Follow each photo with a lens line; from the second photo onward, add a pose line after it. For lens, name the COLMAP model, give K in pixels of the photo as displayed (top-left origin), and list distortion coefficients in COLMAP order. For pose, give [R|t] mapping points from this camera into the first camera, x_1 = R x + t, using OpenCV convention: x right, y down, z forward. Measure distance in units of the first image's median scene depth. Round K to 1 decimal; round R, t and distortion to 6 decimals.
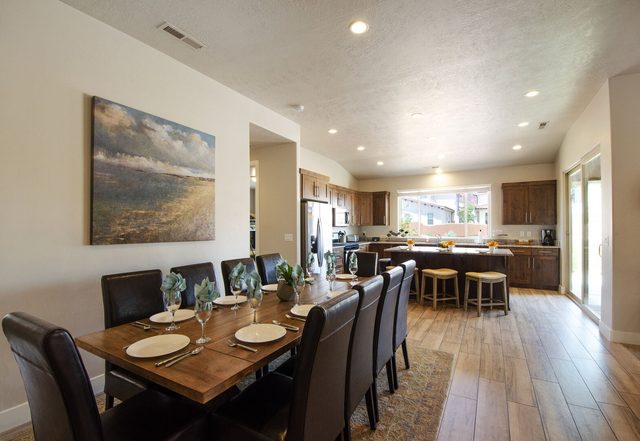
lens RADIAL K [[297.1, 0, 320.7], [0, 297.1, 224.1], [0, 0, 1]] dist [0.014208, 0.000074]
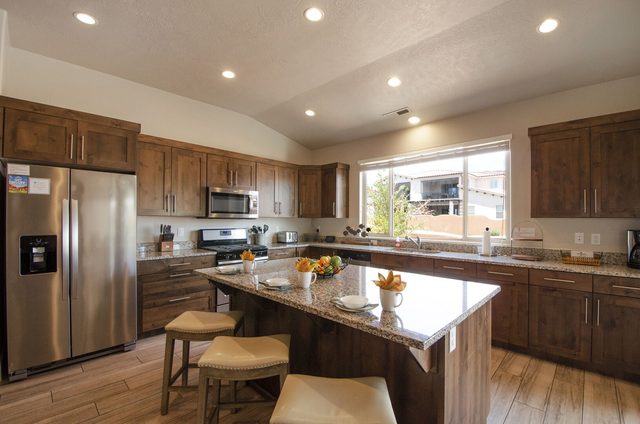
lens RADIAL K [[284.5, 0, 320.6], [0, 284.5, 215.7], [0, 0, 1]] dist [-0.022979, -0.000542]
pose [[0.972795, 0.012506, -0.231328, 0.382663], [-0.015074, 0.999843, -0.009338, 0.007896], [0.231175, 0.012571, 0.972831, 0.488192]]
